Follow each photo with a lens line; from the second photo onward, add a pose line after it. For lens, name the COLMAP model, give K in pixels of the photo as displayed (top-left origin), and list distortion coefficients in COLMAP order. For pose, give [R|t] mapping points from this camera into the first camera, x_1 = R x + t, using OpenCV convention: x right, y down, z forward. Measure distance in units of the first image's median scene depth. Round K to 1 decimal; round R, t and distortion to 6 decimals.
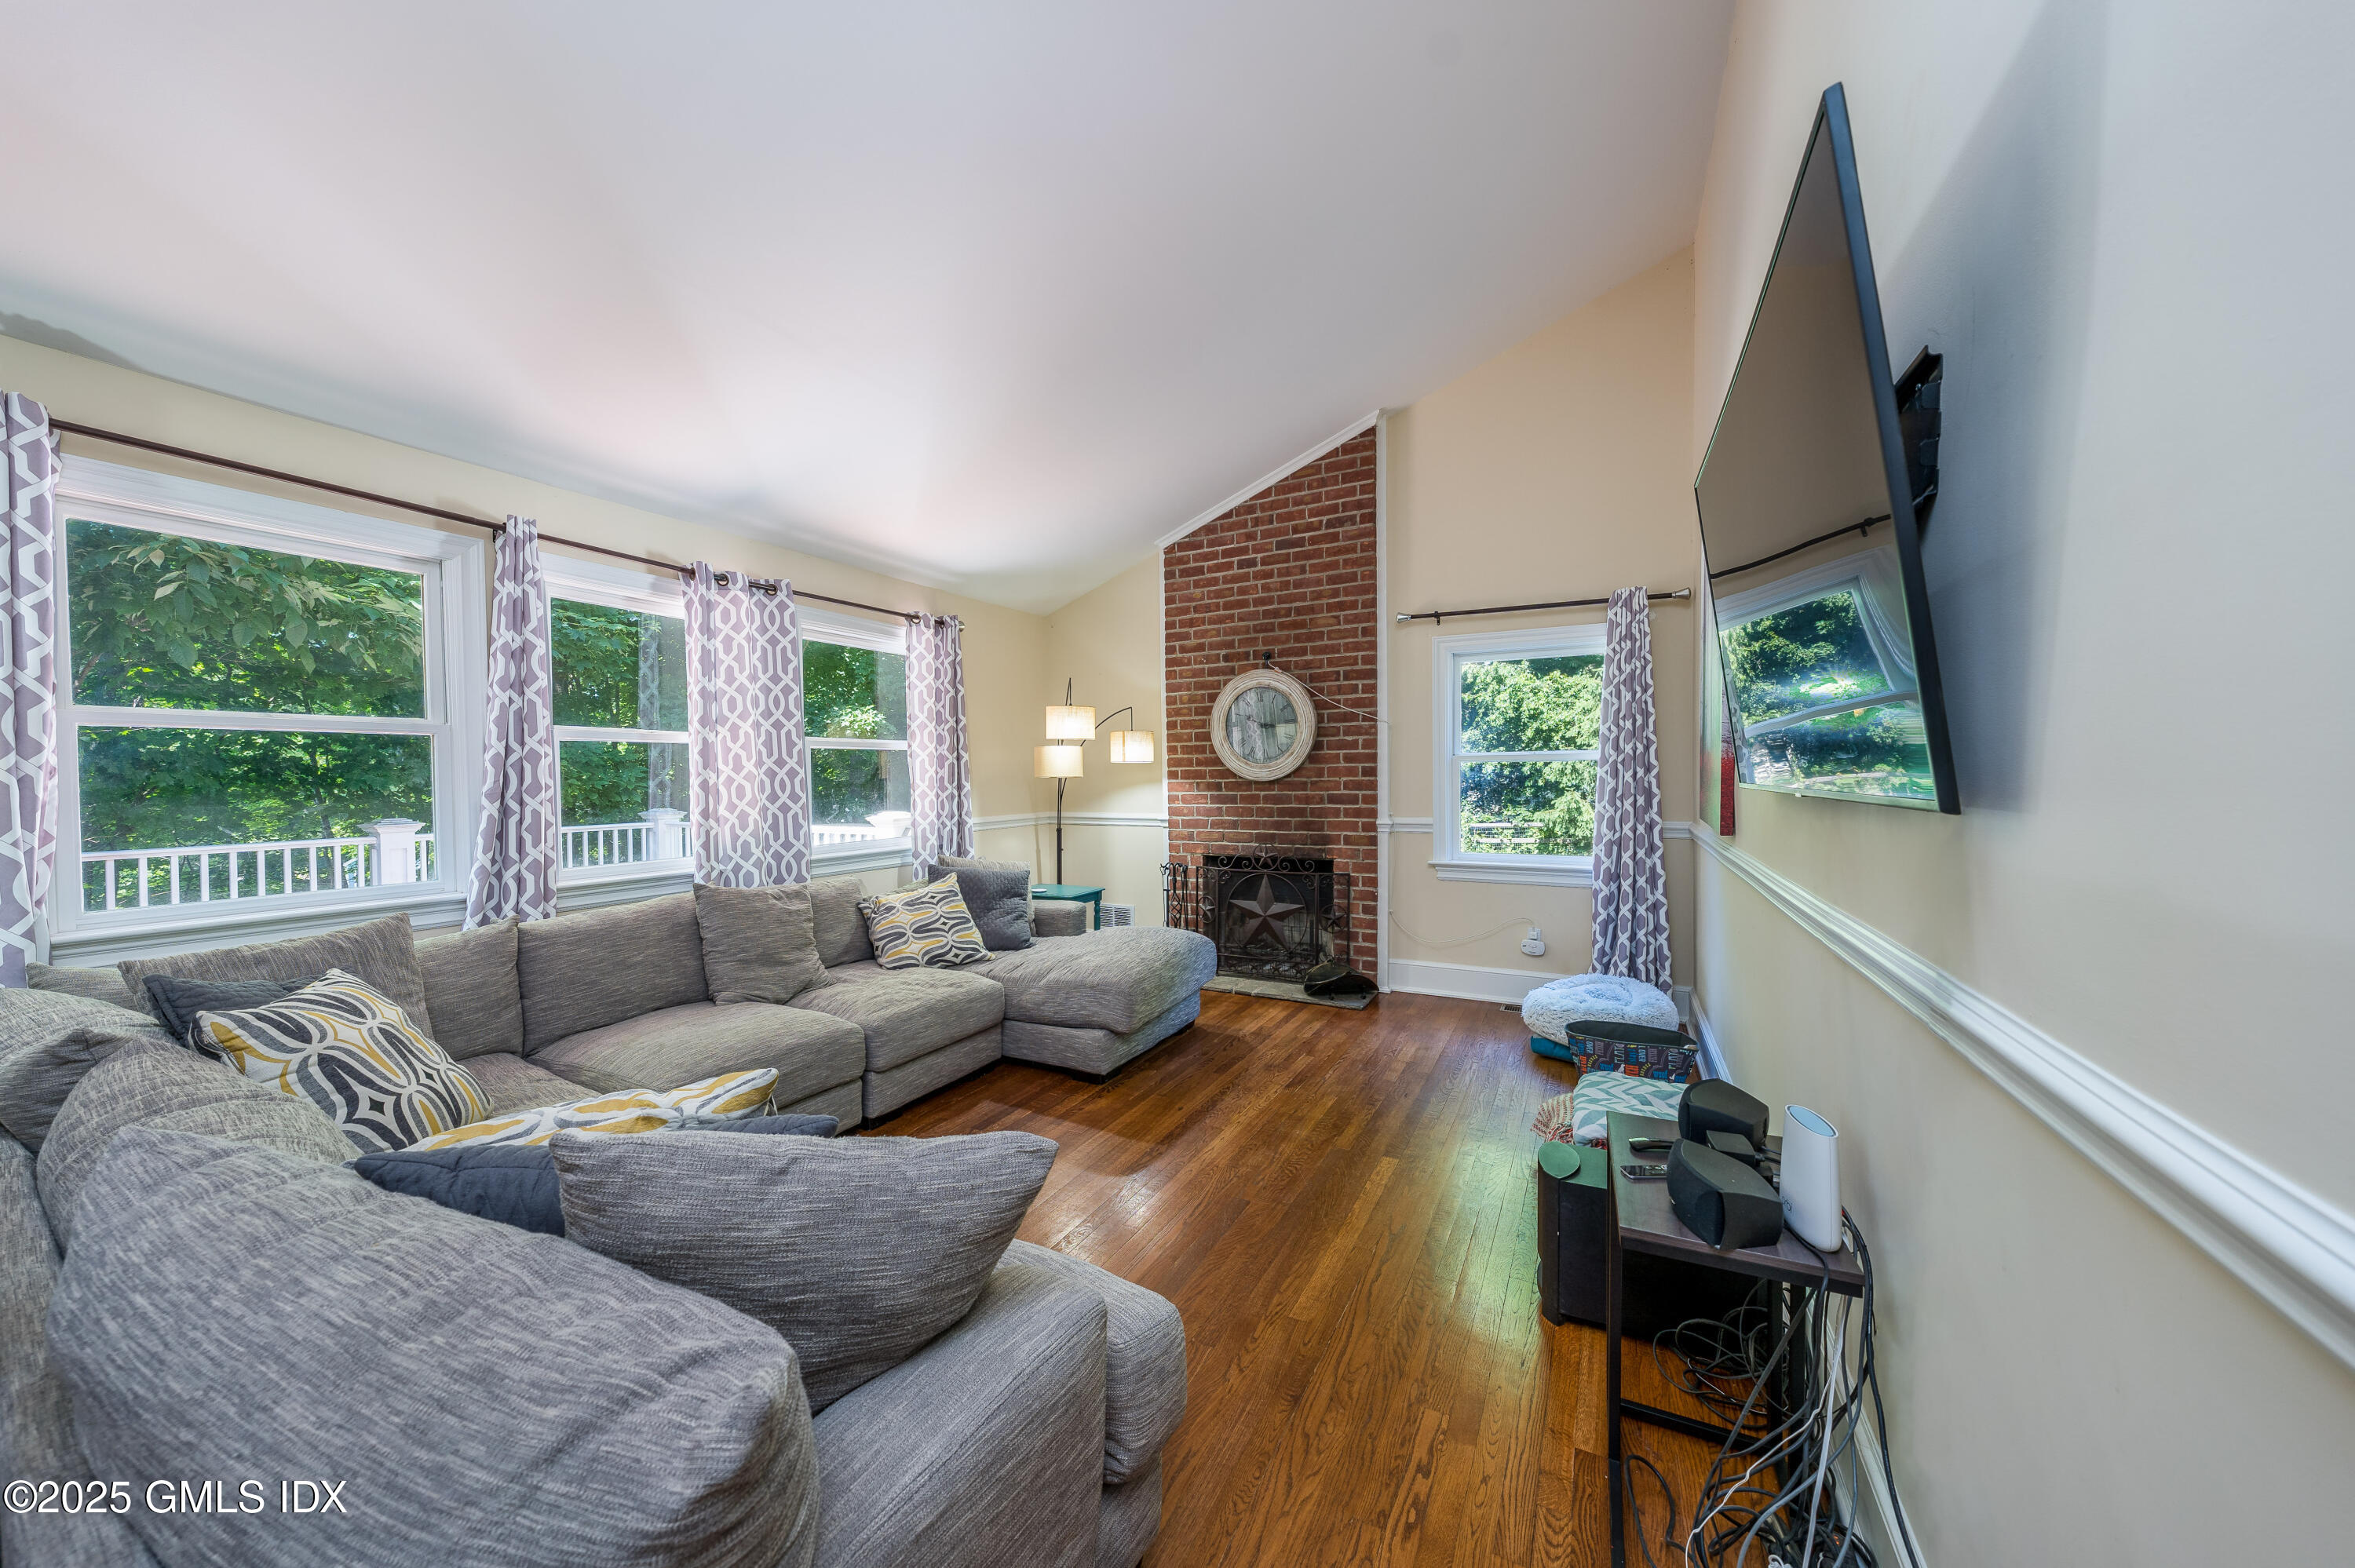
lens RADIAL K [[817.0, 0, 1168.6], [0, 817.0, 784.4], [0, 0, 1]] dist [0.000820, 0.000012]
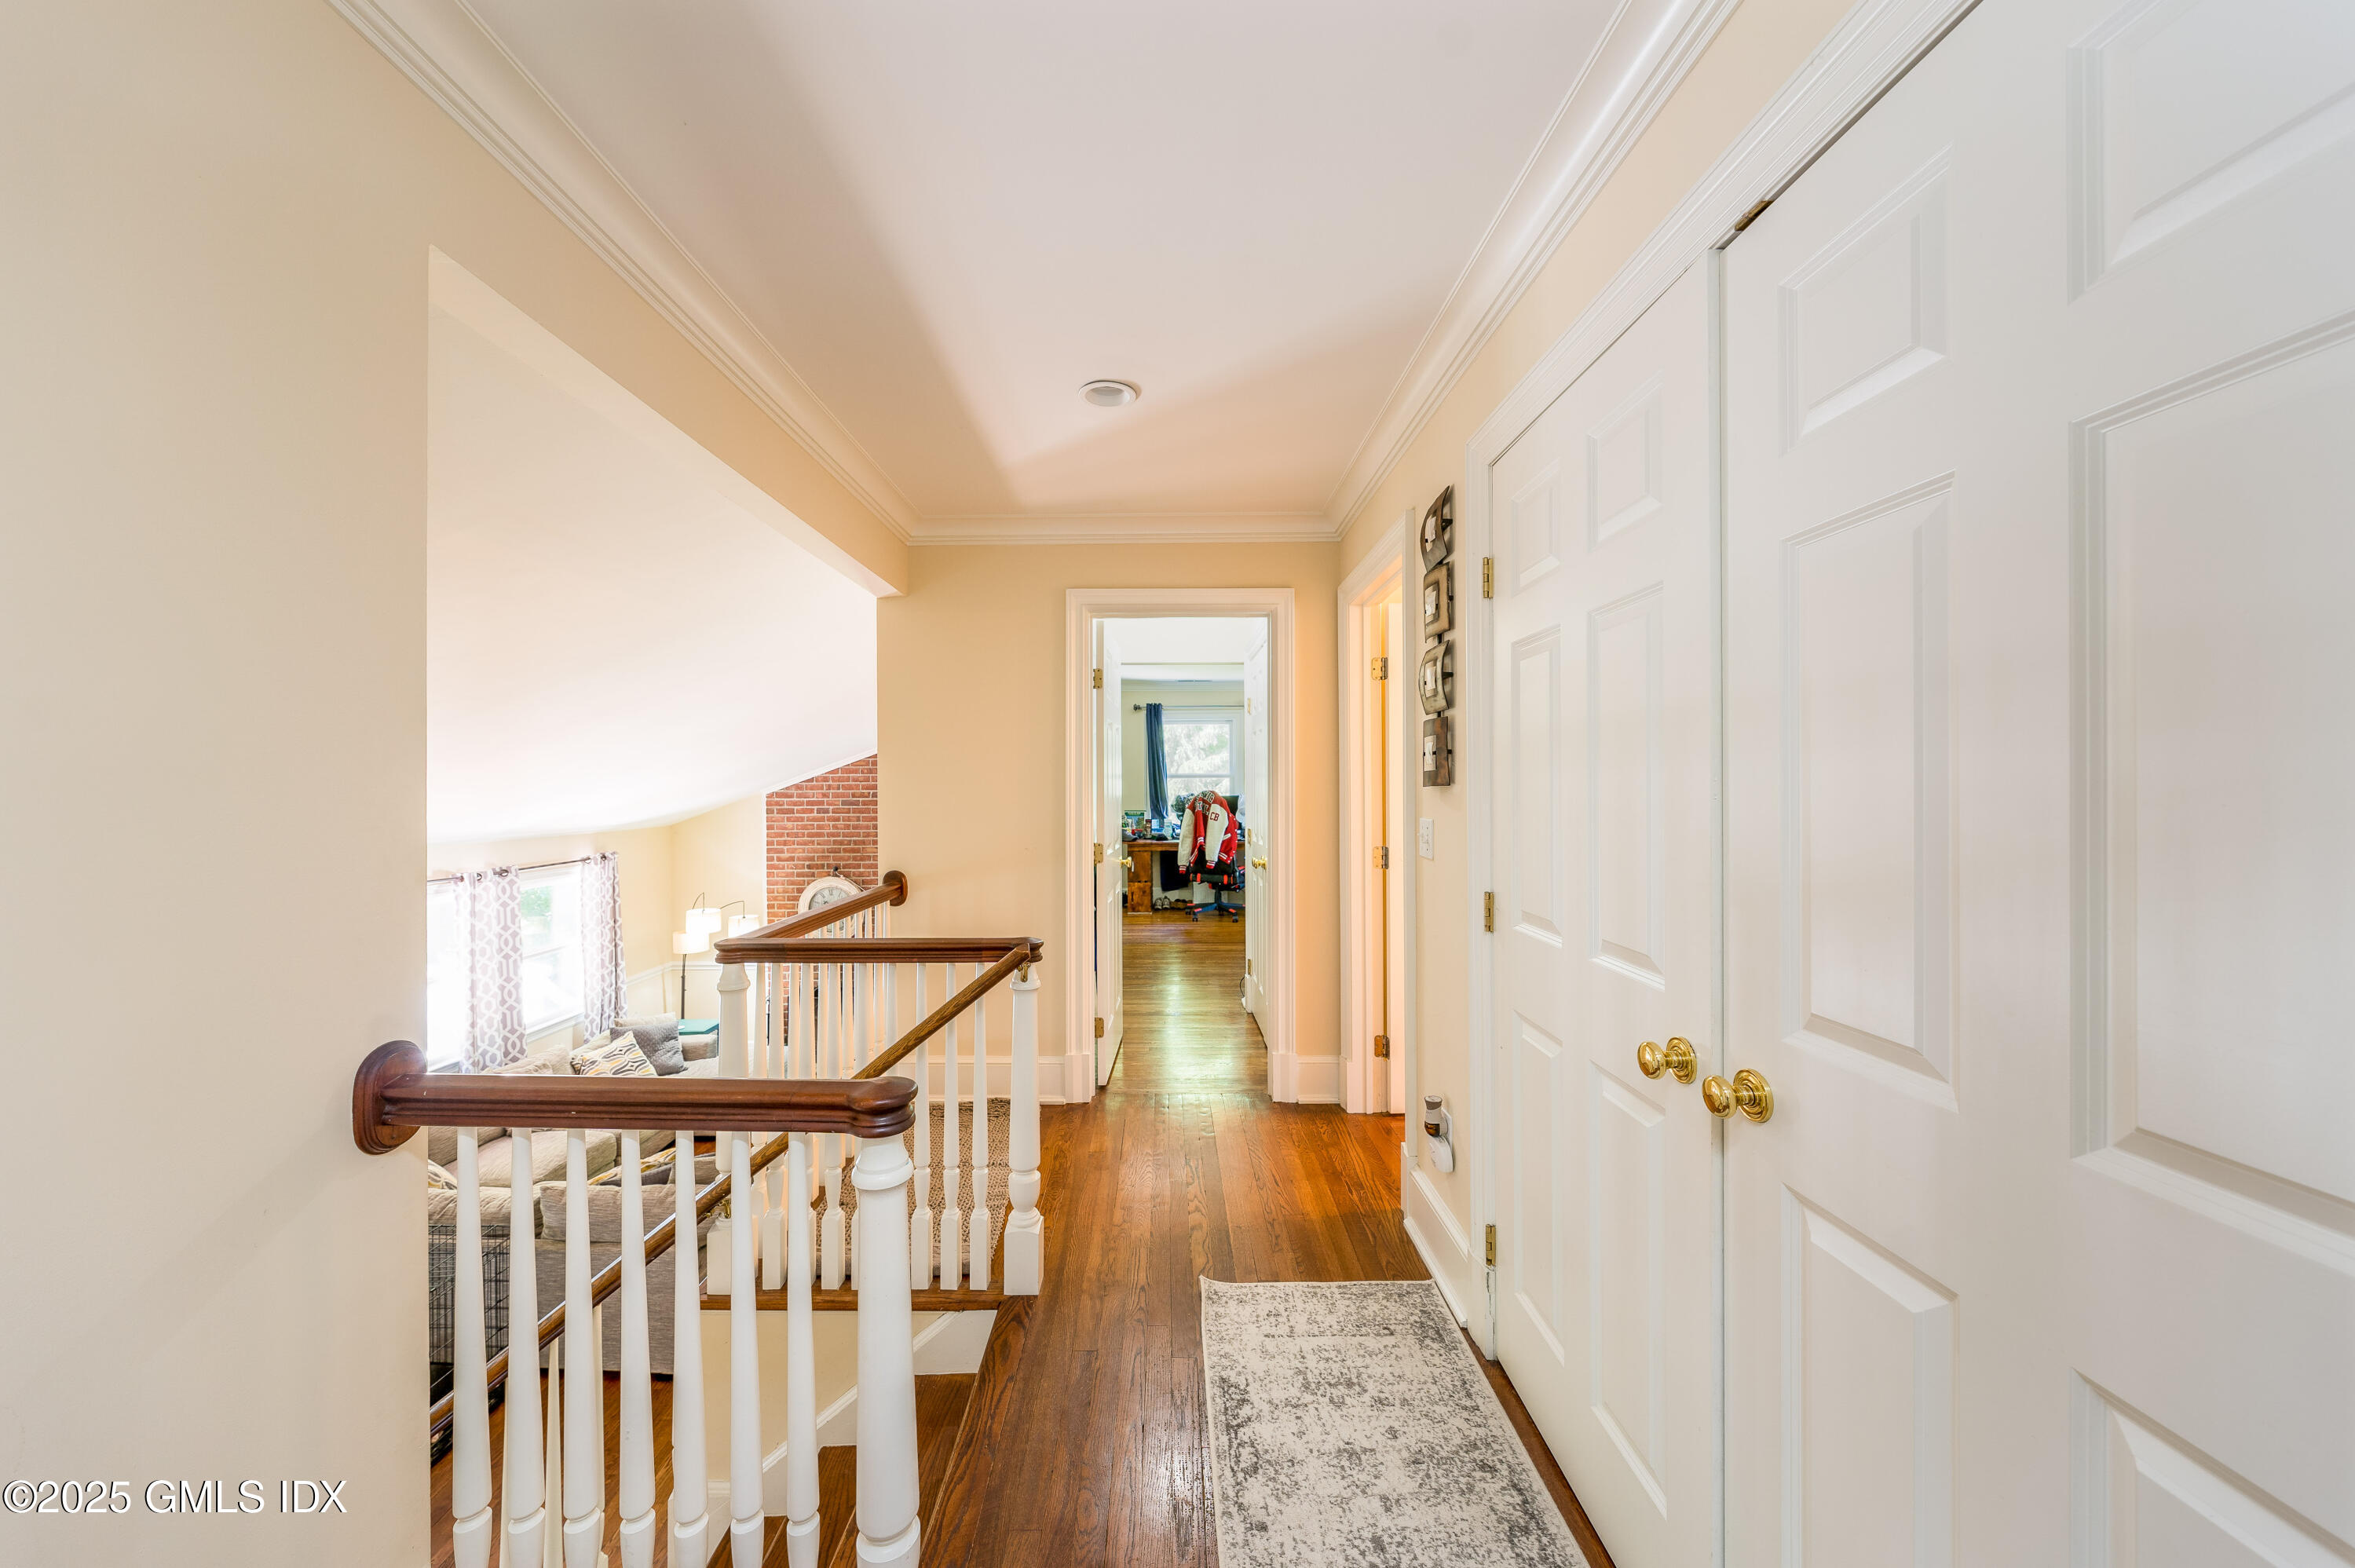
lens RADIAL K [[817.1, 0, 1168.6], [0, 817.1, 784.4], [0, 0, 1]] dist [0.000820, 0.000012]
pose [[0.876096, 0.011326, 0.482003, -0.093365], [-0.000729, 0.999754, -0.022168, -0.298596], [-0.482136, 0.019070, 0.875889, -0.825257]]
